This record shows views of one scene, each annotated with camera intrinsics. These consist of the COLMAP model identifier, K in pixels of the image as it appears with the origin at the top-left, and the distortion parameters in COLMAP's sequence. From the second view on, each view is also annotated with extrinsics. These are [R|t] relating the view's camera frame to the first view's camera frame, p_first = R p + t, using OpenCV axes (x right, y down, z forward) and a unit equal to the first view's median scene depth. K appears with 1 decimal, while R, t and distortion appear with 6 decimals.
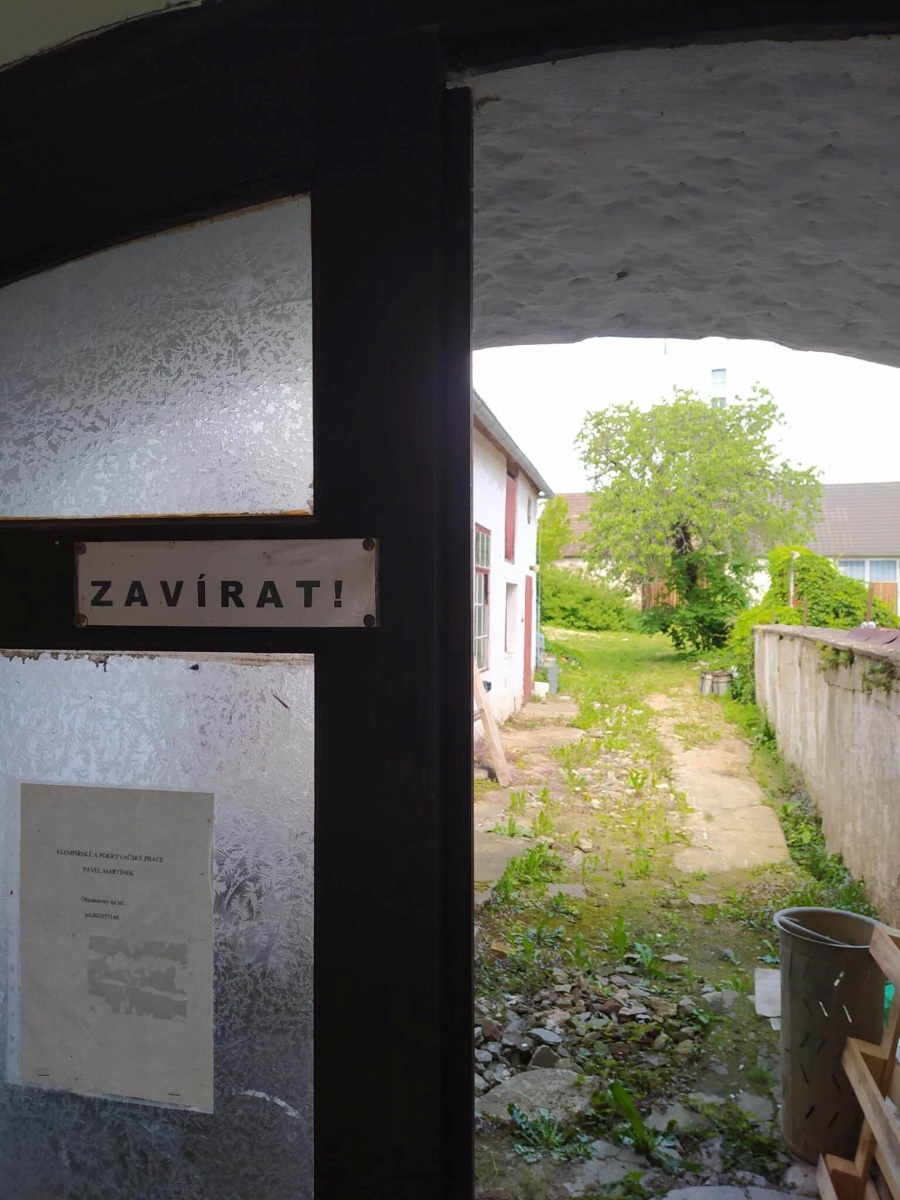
lens RADIAL K [[876.7, 0, 450.0], [0, 876.7, 600.0], [0, 0, 1]] dist [-0.000298, -0.000106]
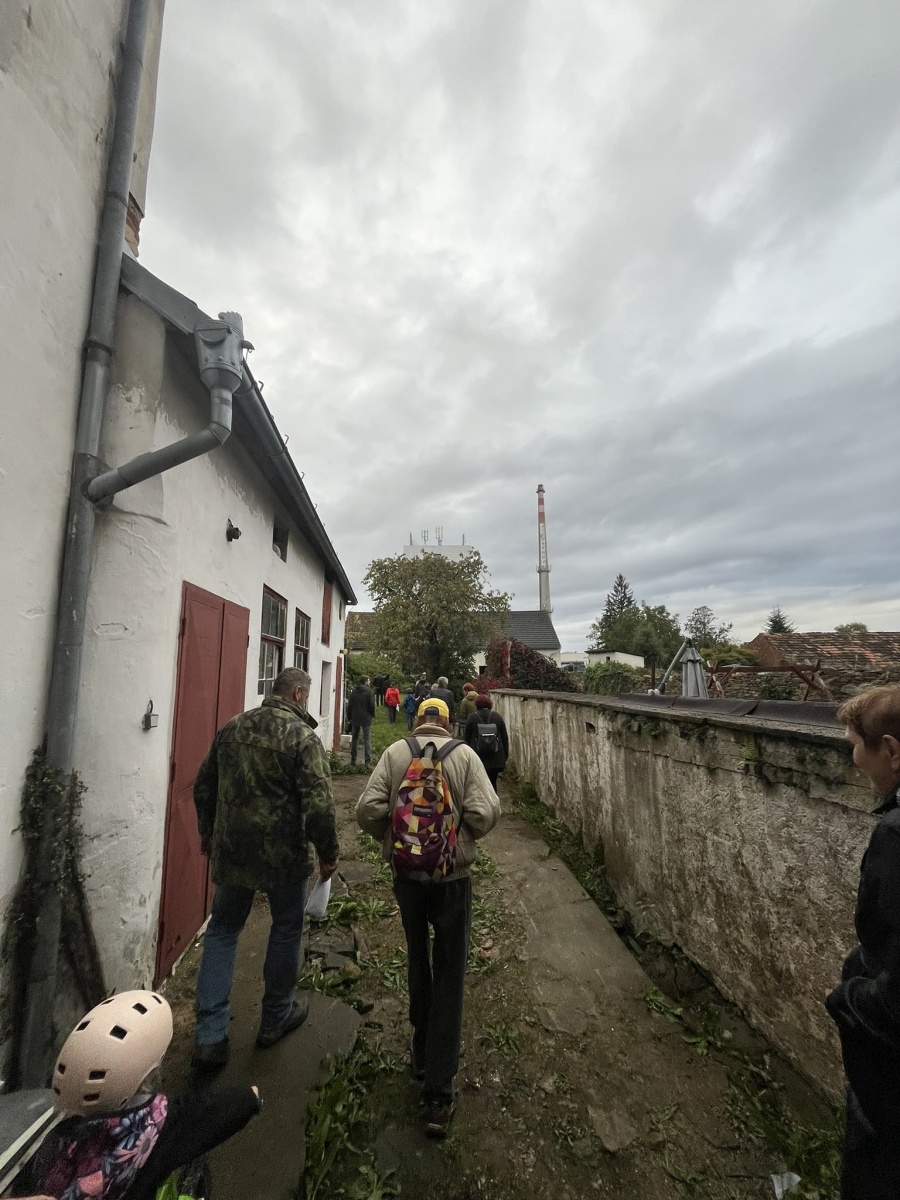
lens RADIAL K [[482.4, 0, 465.8], [0, 482.4, 604.6], [0, 0, 1]] dist [-0.000219, -0.000007]
pose [[0.937644, 0.035318, 0.345797, 0.009128], [0.014162, 0.990117, -0.139527, -0.000204], [-0.347307, 0.135724, 0.927877, 0.168391]]
